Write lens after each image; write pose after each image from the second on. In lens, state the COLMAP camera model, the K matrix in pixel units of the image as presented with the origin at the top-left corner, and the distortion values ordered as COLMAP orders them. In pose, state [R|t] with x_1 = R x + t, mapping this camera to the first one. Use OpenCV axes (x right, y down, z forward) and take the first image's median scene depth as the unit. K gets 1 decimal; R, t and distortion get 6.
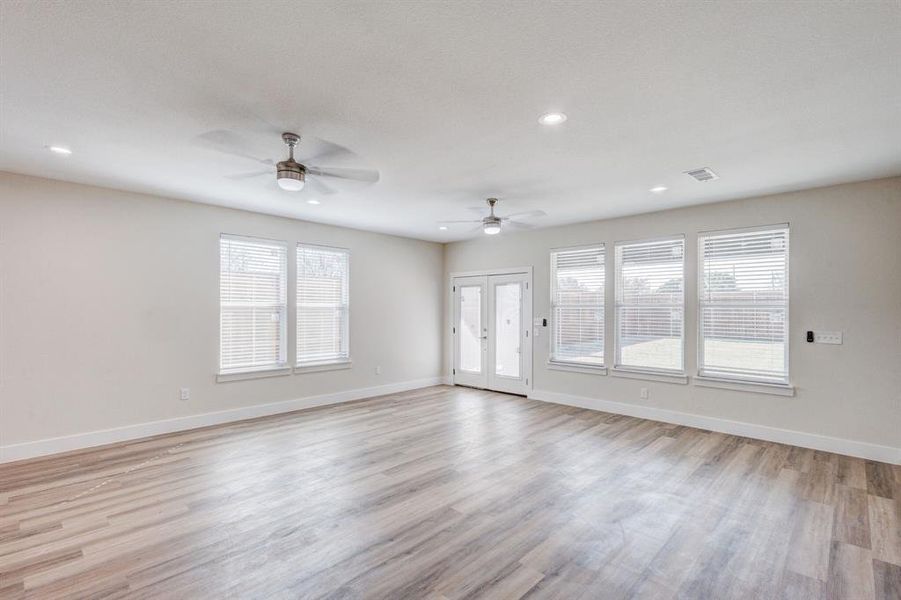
lens RADIAL K [[418.9, 0, 452.9], [0, 418.9, 306.3], [0, 0, 1]] dist [0.002219, -0.000044]
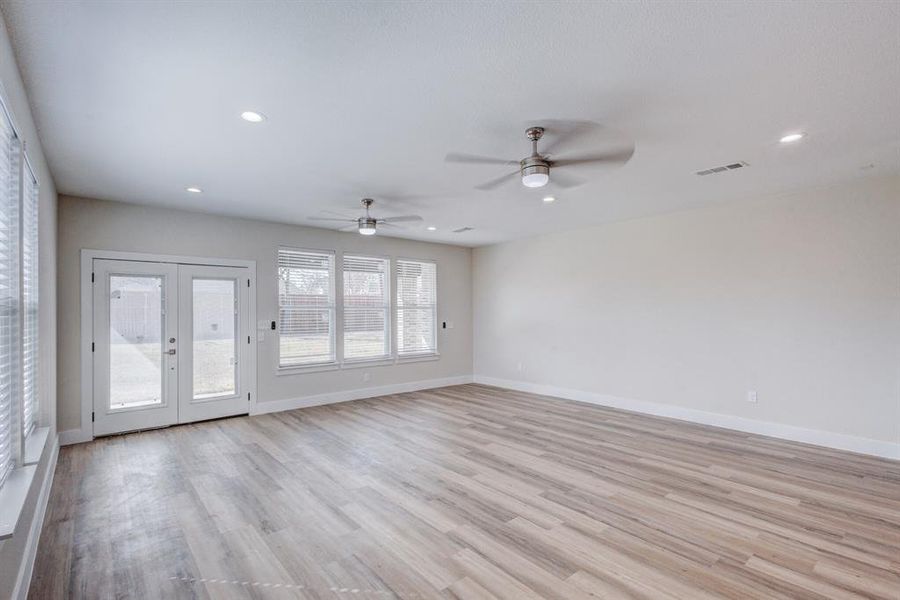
lens RADIAL K [[418.4, 0, 453.0], [0, 418.4, 304.8], [0, 0, 1]] dist [0.002219, -0.000044]
pose [[0.107989, 0.010423, 0.994097, -0.628564], [-0.004219, 0.999941, -0.010026, 0.001448], [-0.994143, -0.003112, 0.108027, 0.506956]]
